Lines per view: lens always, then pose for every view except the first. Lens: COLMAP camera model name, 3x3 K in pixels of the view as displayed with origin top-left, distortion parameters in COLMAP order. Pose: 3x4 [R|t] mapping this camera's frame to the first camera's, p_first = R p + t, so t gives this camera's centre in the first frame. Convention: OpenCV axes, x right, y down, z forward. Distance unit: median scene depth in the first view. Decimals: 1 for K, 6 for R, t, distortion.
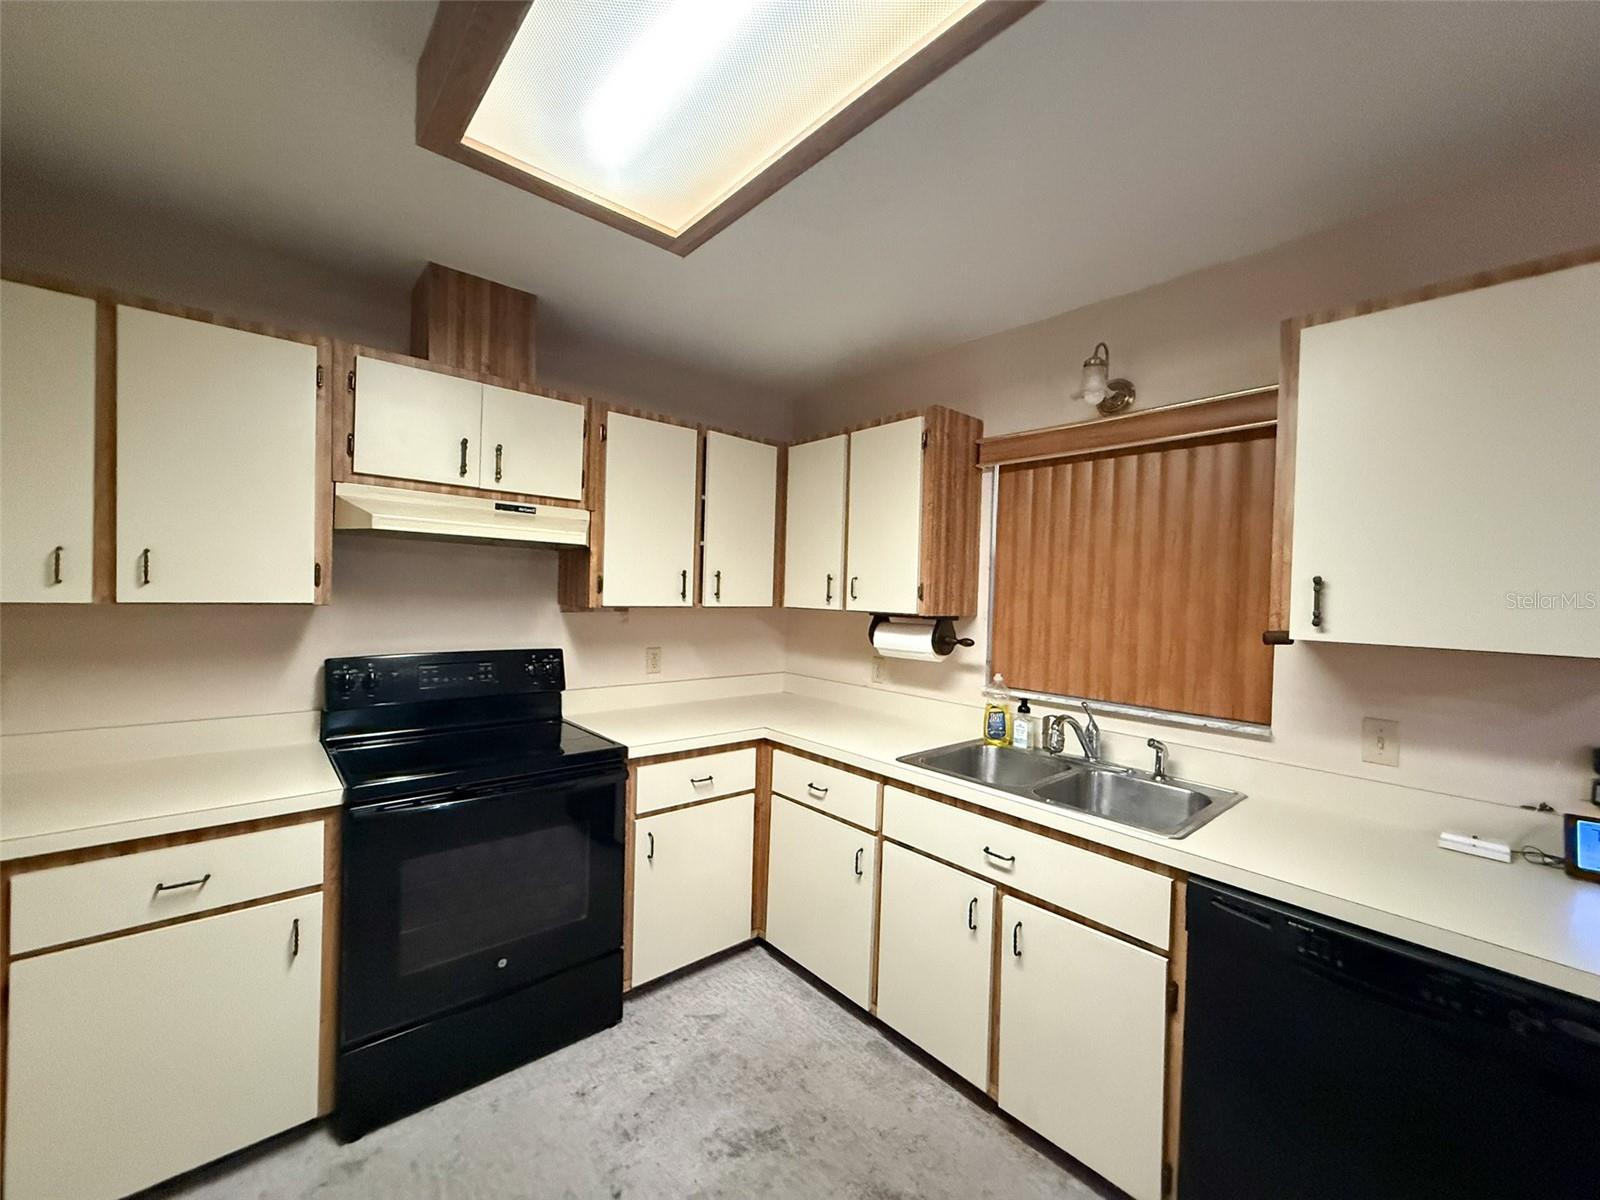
lens RADIAL K [[634.8, 0, 788.9], [0, 634.8, 596.4], [0, 0, 1]] dist [-0.001884, 0.000061]
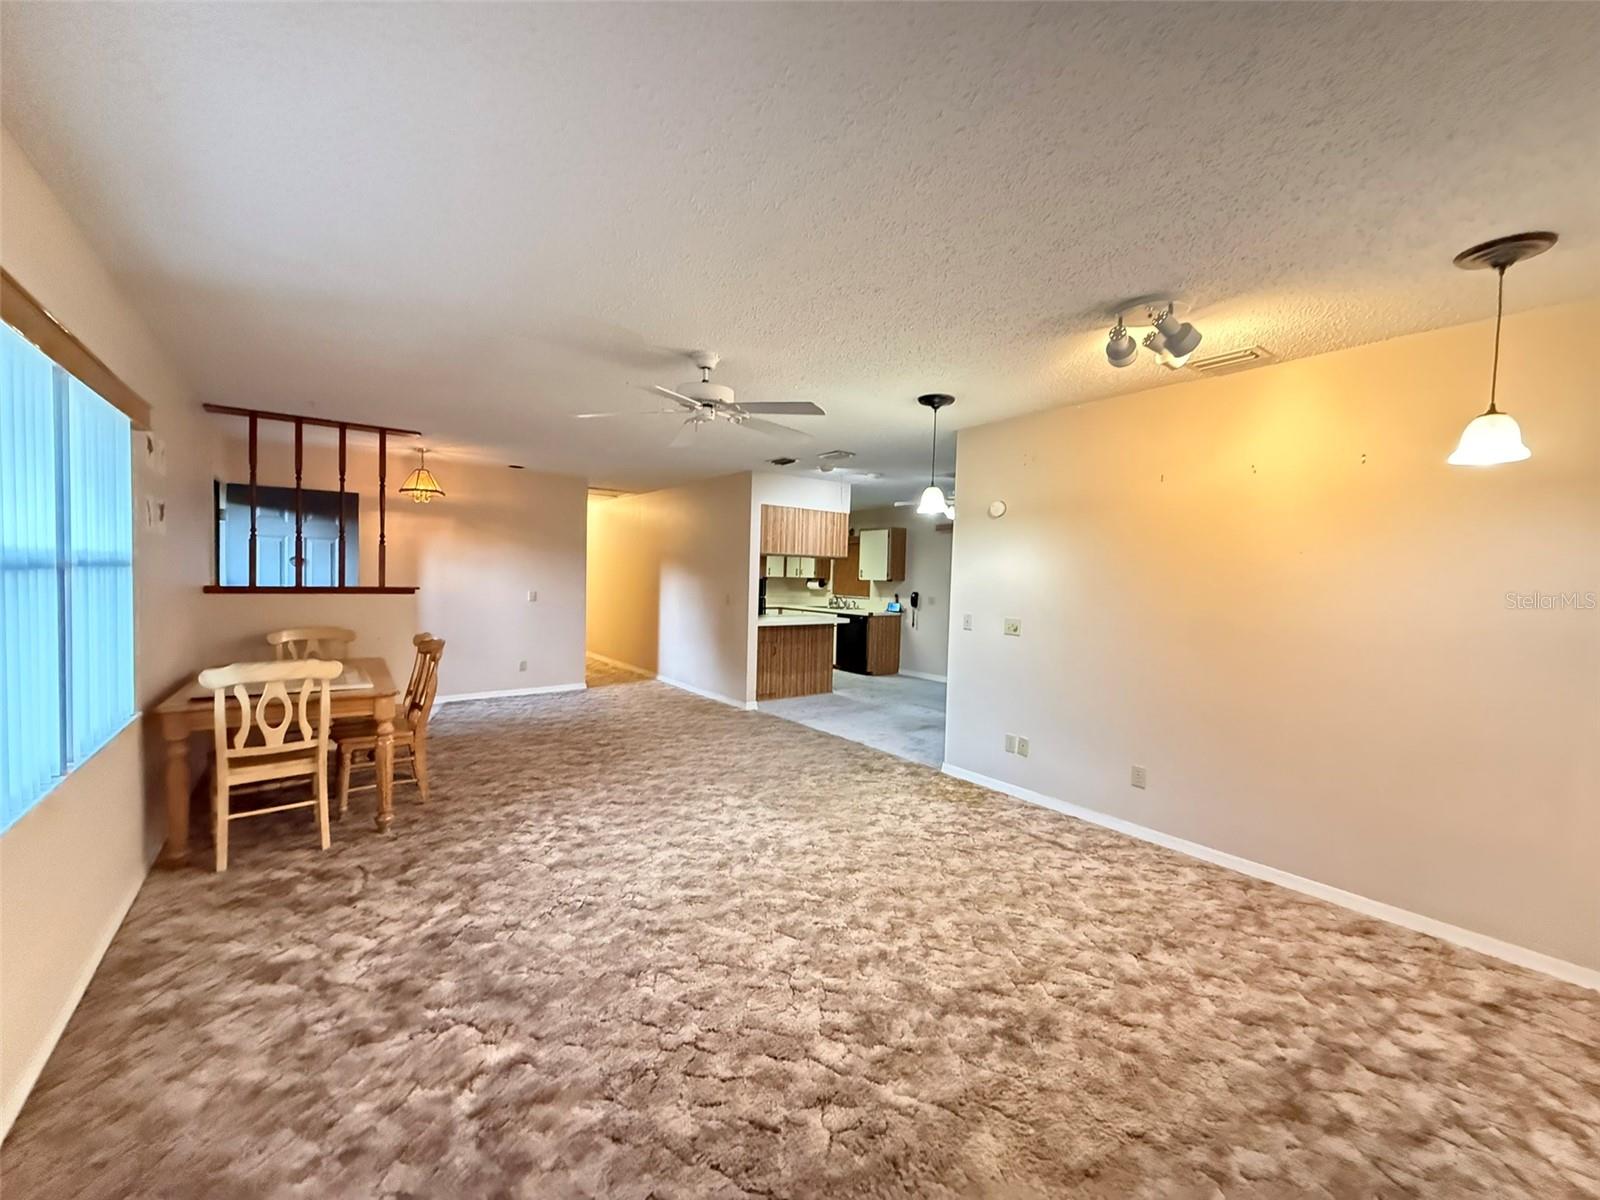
lens RADIAL K [[634.8, 0, 807.1], [0, 634.8, 601.5], [0, 0, 1]] dist [-0.001884, 0.000061]
pose [[0.998667, -0.003061, -0.051532, 0.367991], [0.004437, 0.999636, 0.026606, 0.071512], [0.051431, -0.026799, 0.998317, -3.315445]]
